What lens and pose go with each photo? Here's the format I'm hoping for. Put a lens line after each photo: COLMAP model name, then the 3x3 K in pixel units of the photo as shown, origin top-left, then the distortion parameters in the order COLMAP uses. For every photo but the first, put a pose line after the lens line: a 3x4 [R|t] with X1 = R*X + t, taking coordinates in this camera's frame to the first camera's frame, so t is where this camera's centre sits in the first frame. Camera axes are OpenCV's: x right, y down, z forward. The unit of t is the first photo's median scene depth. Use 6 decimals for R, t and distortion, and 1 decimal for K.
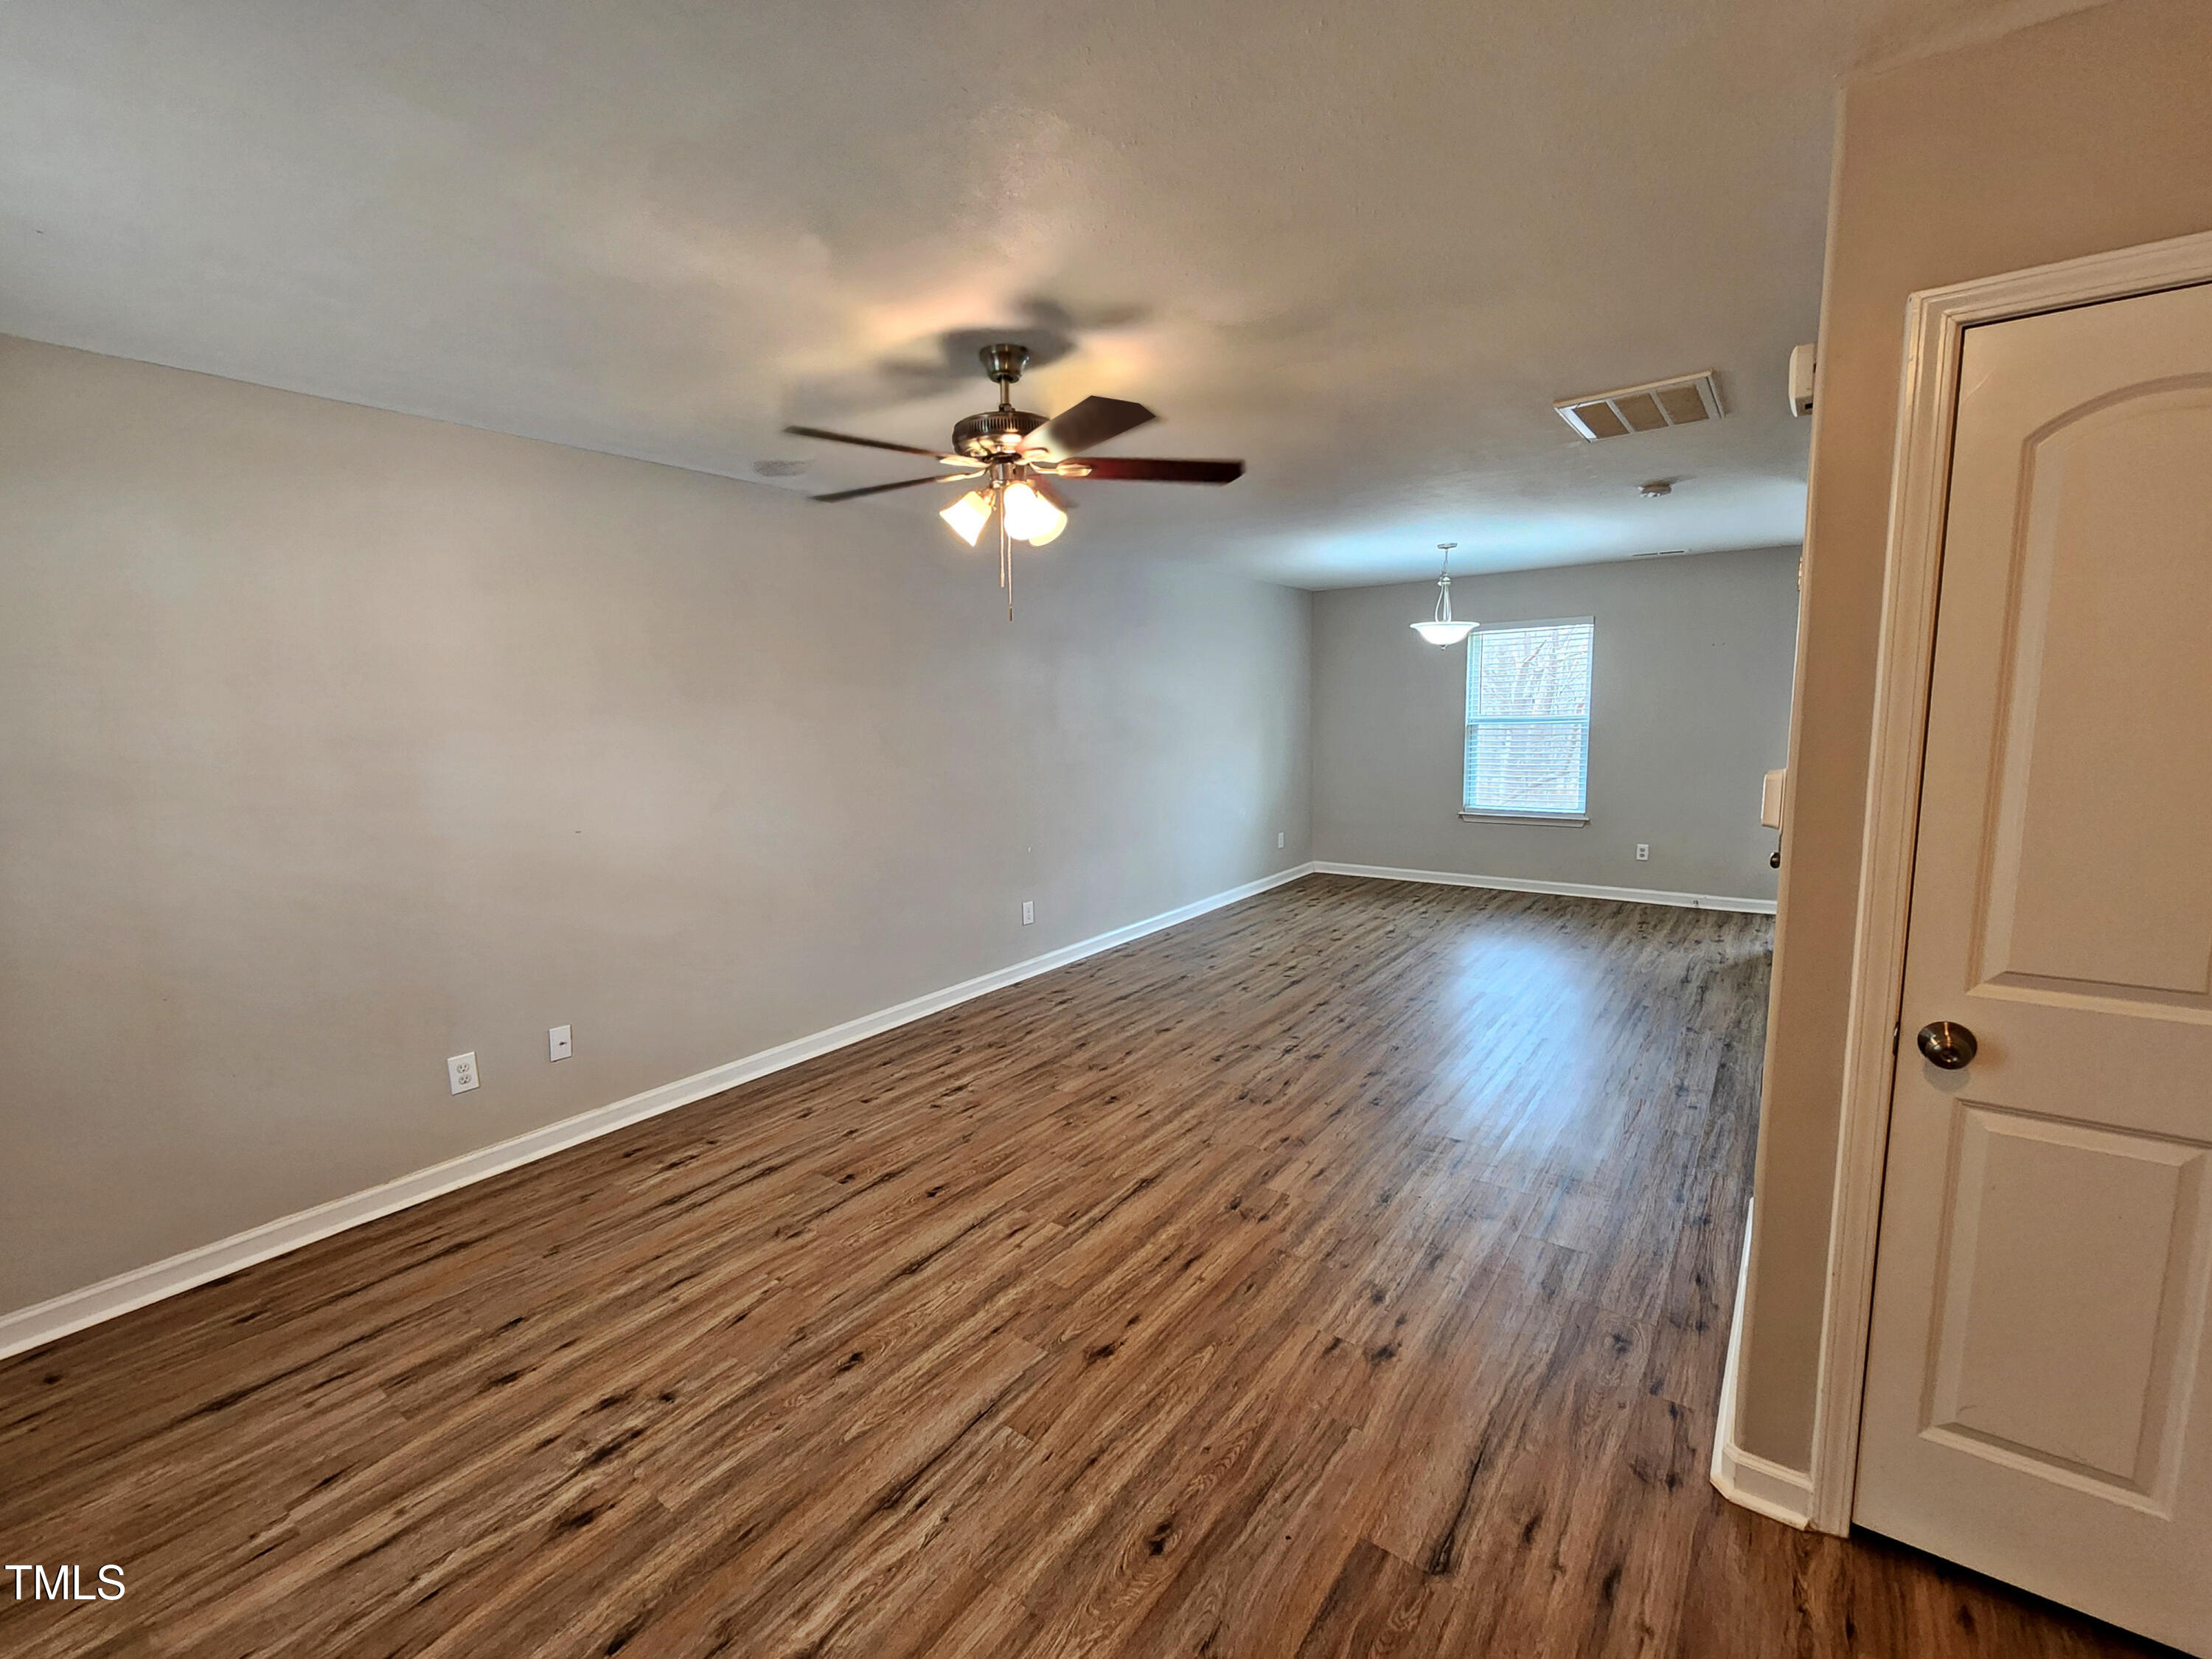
lens RADIAL K [[974.4, 0, 1095.8], [0, 974.4, 844.5], [0, 0, 1]] dist [-0.001568, 0.000063]
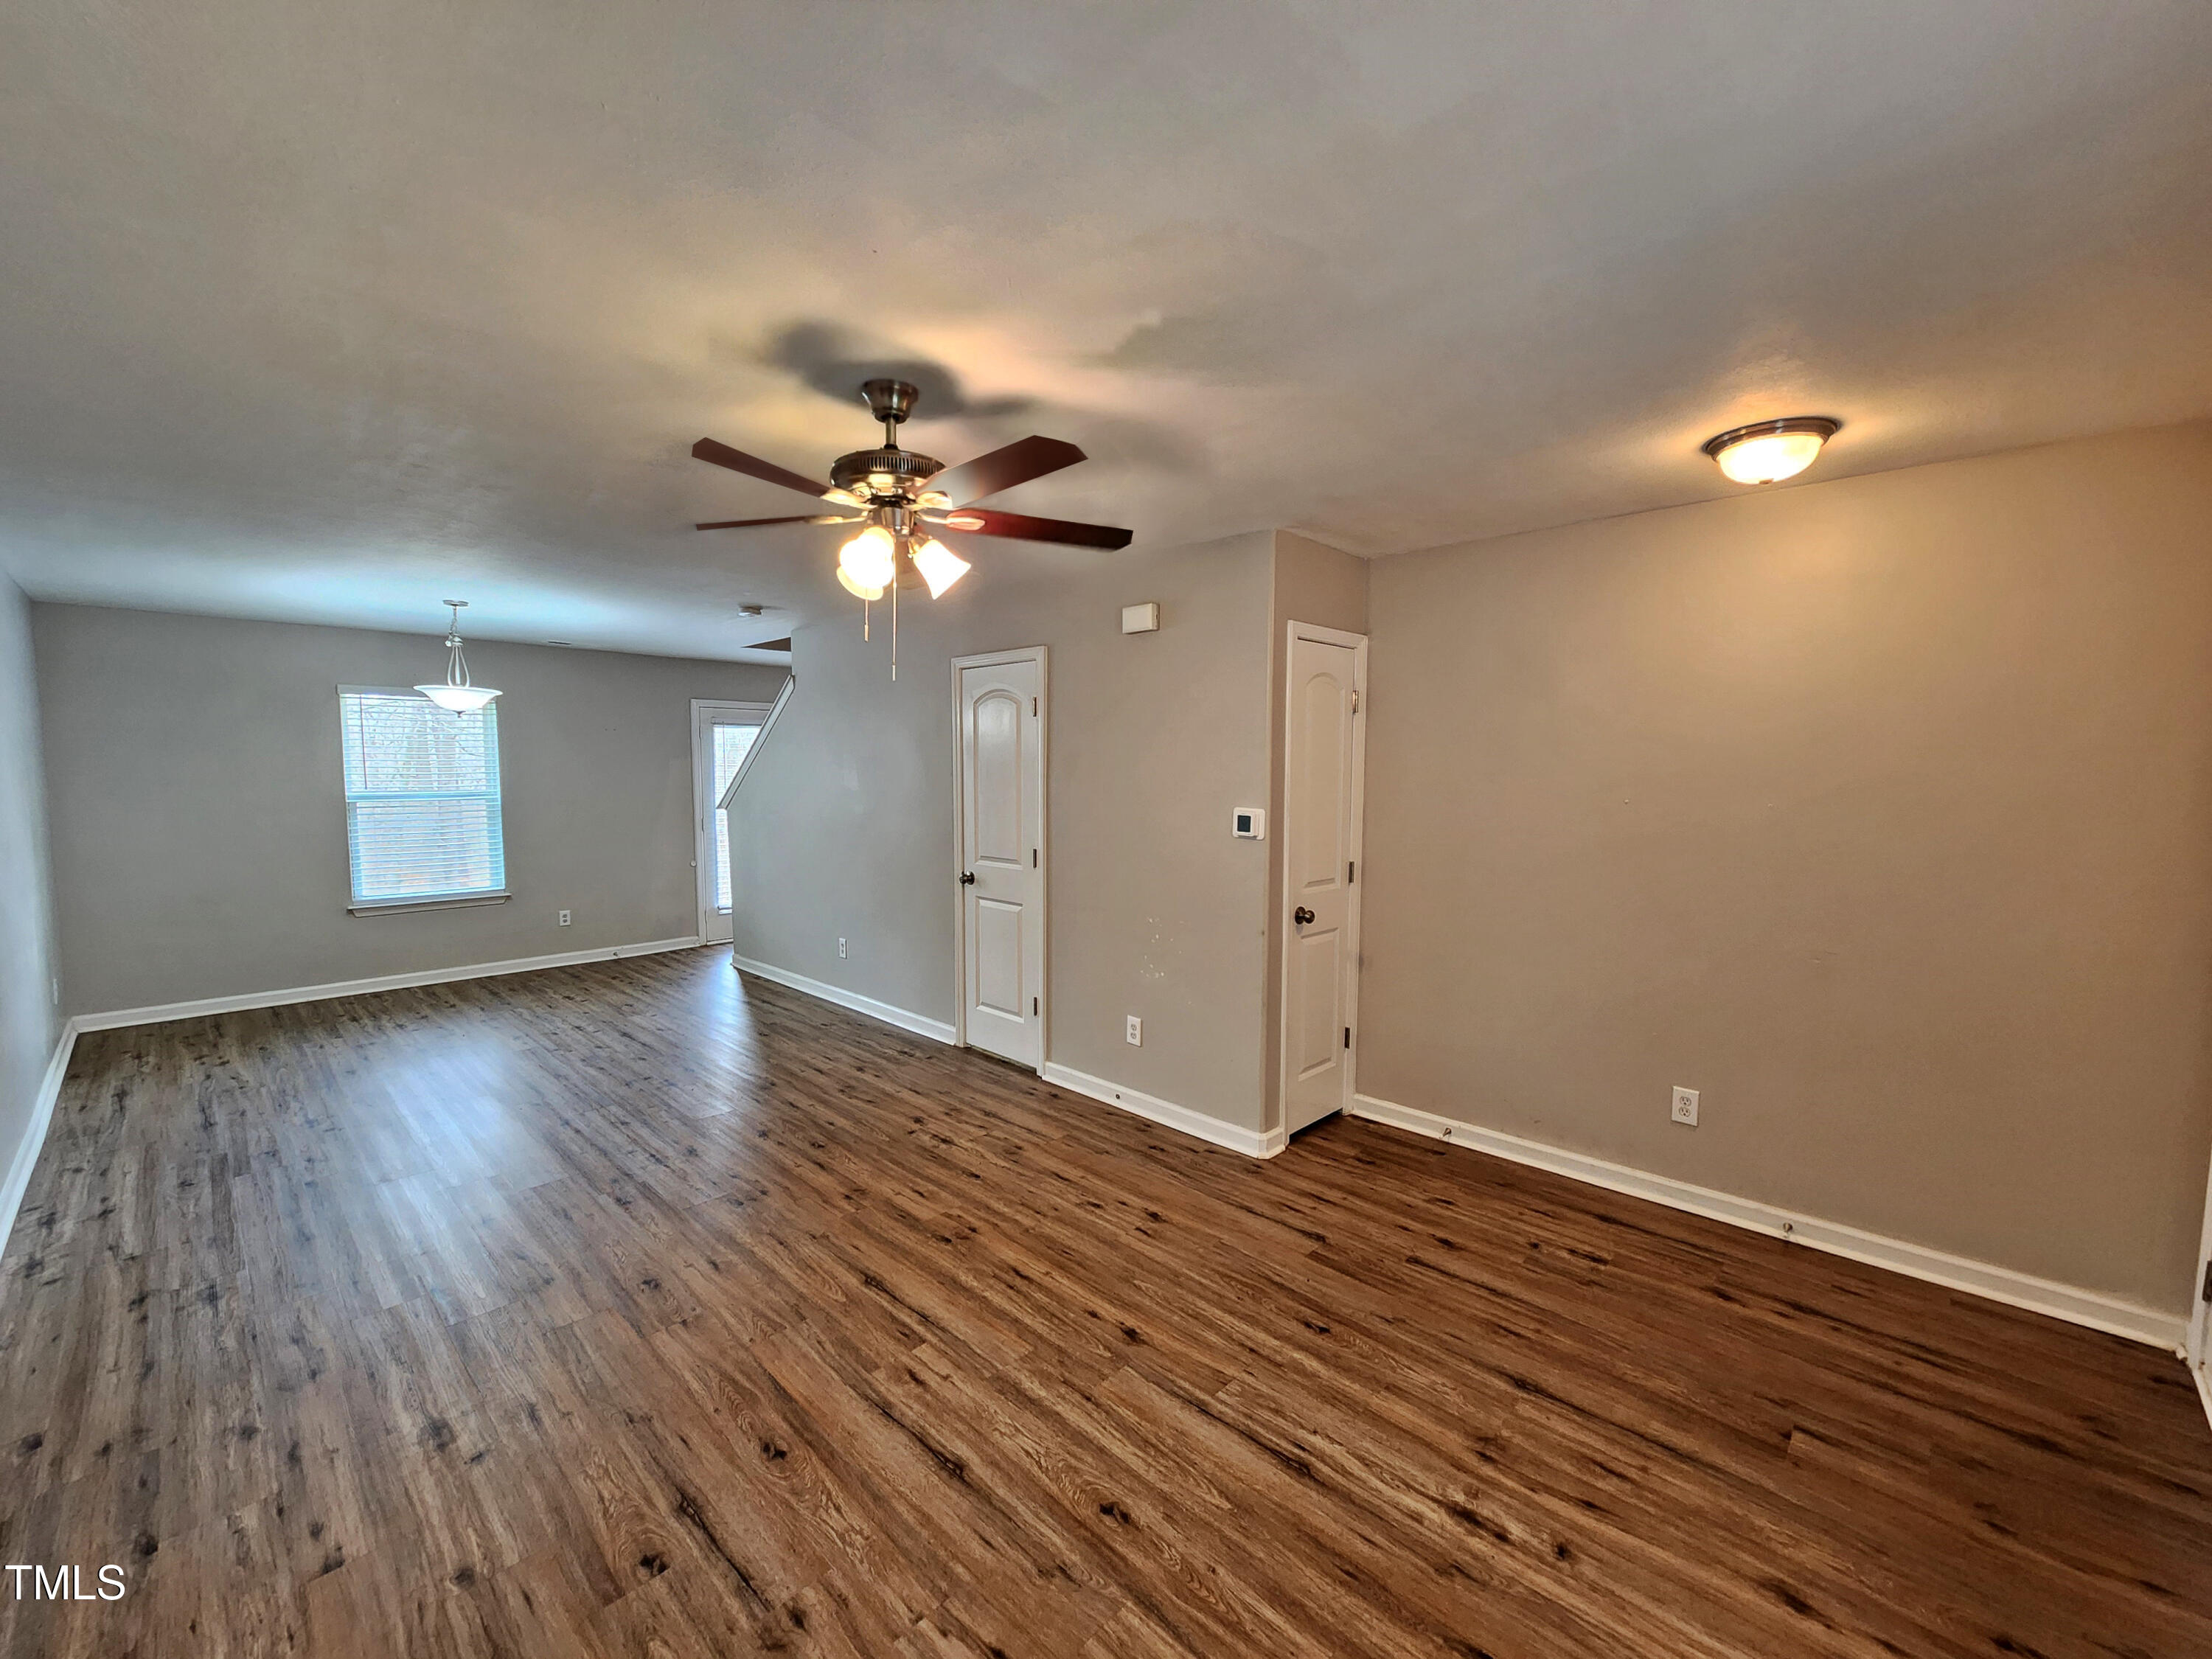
lens RADIAL K [[881.8, 0, 1118.5], [0, 881.8, 871.1], [0, 0, 1]] dist [-0.000565, 0.000387]
pose [[0.107098, -0.093770, 0.989817, -0.878325], [0.135552, 0.987624, 0.078895, -0.099335], [-0.984965, 0.125722, 0.118483, 0.730732]]
